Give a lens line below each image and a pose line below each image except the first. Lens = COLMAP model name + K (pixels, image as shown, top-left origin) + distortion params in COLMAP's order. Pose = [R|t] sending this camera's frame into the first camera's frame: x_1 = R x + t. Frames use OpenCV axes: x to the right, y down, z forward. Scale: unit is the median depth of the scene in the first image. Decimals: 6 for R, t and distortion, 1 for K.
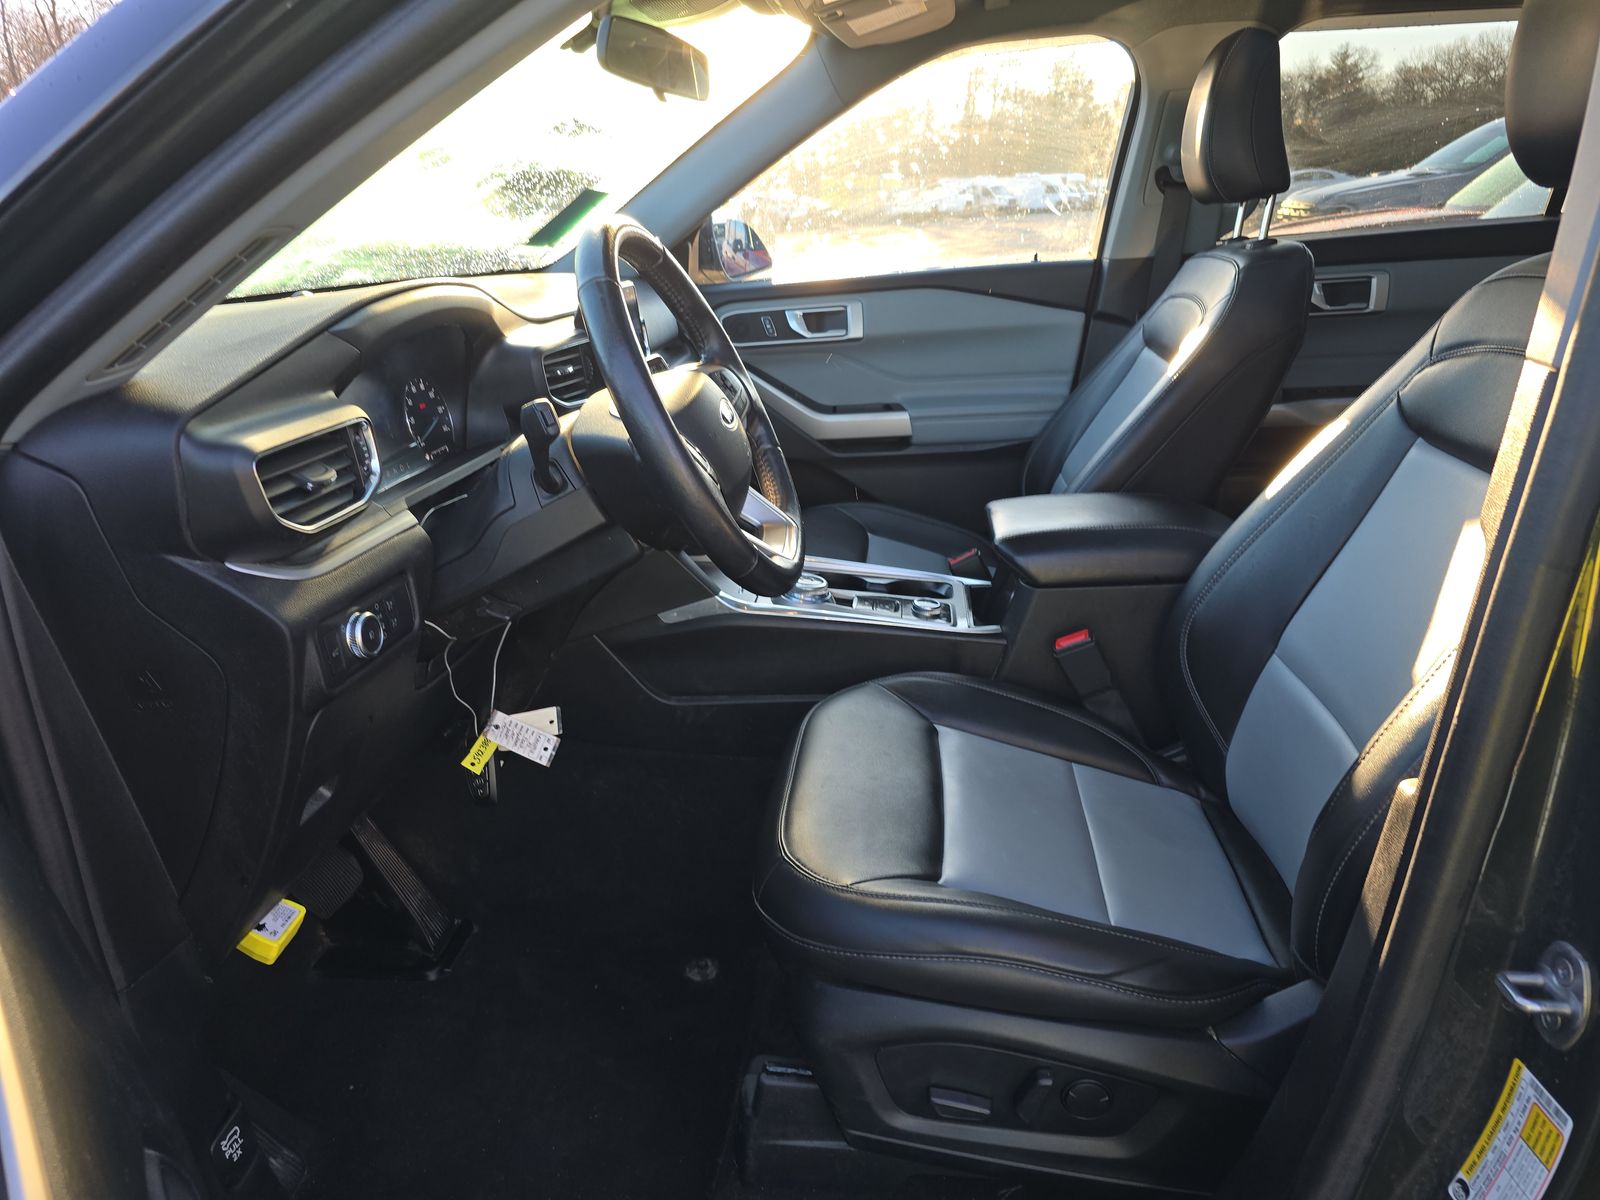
lens RADIAL K [[1077.5, 0, 800.0], [0, 1077.5, 600.0], [0, 0, 1]] dist [0.064988, -0.073991]
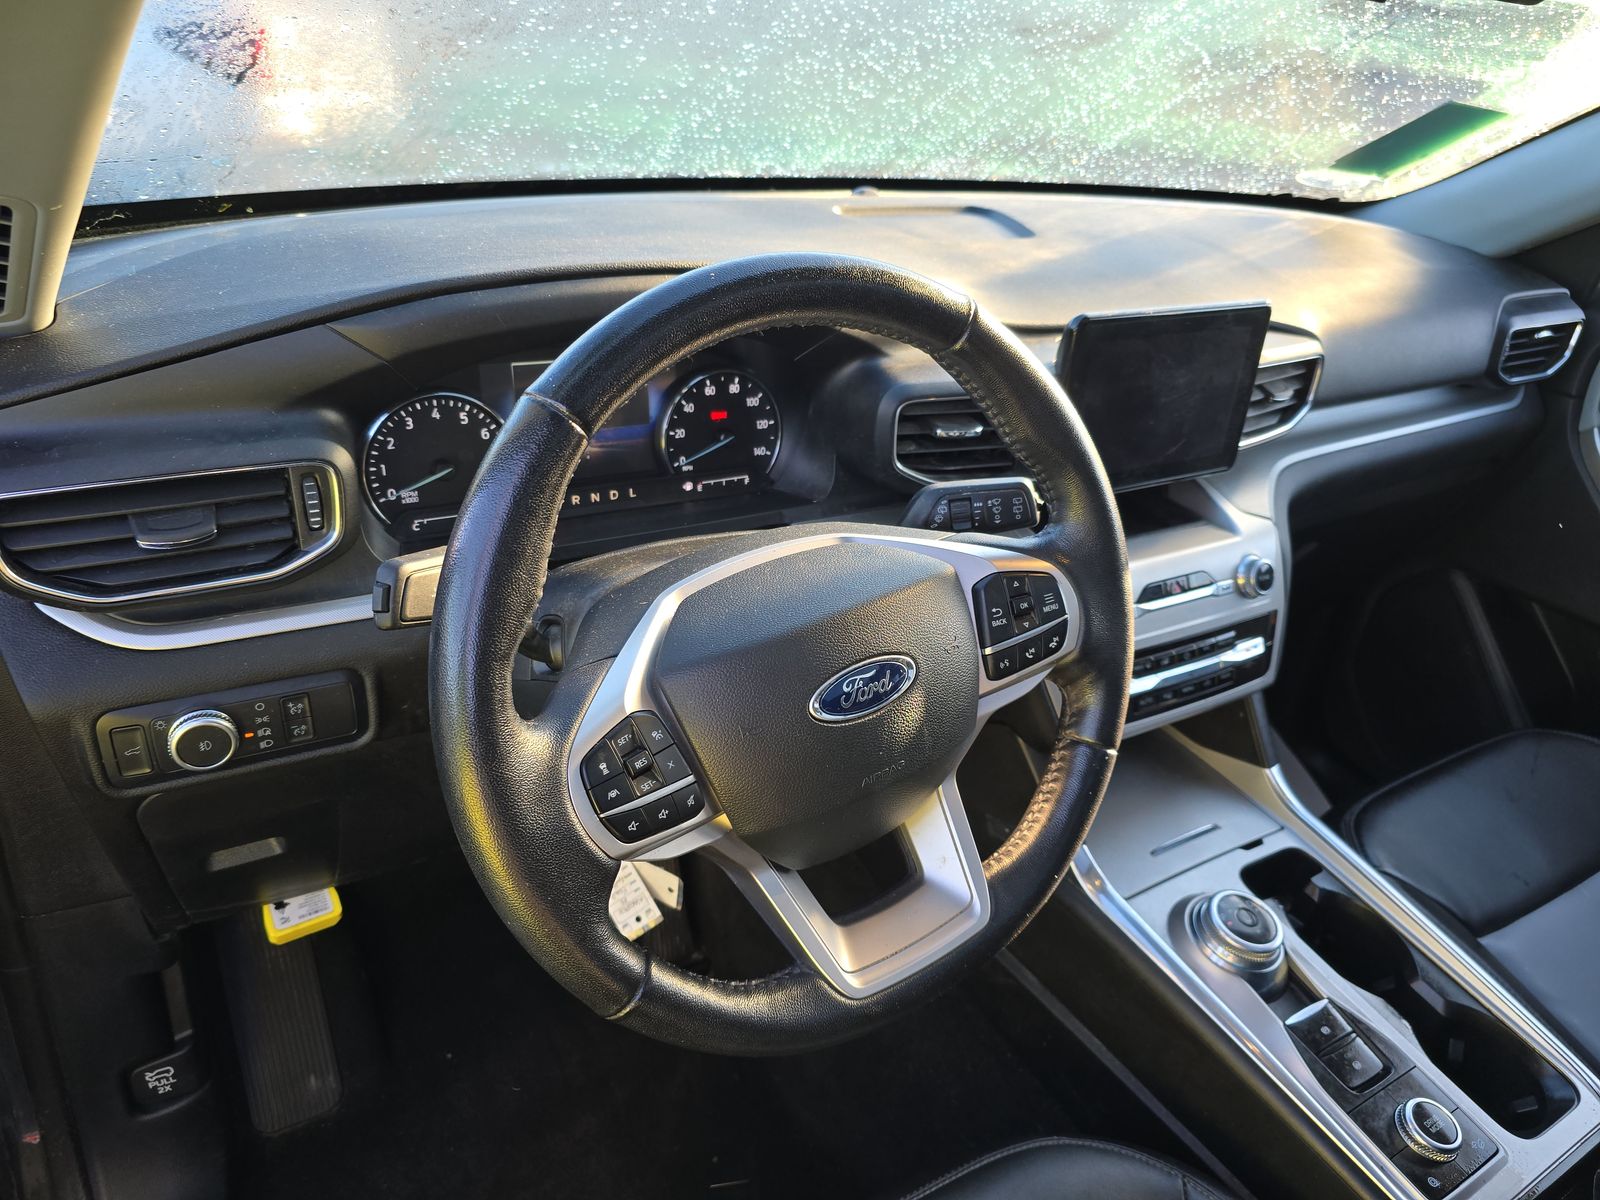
lens RADIAL K [[1077.5, 0, 800.0], [0, 1077.5, 600.0], [0, 0, 1]] dist [0.064988, -0.073991]
pose [[0.594381, 0.482840, -0.643100, 0.184394], [-0.378962, 0.873505, 0.305575, -0.300701], [0.709295, 0.062083, 0.702173, 0.544427]]
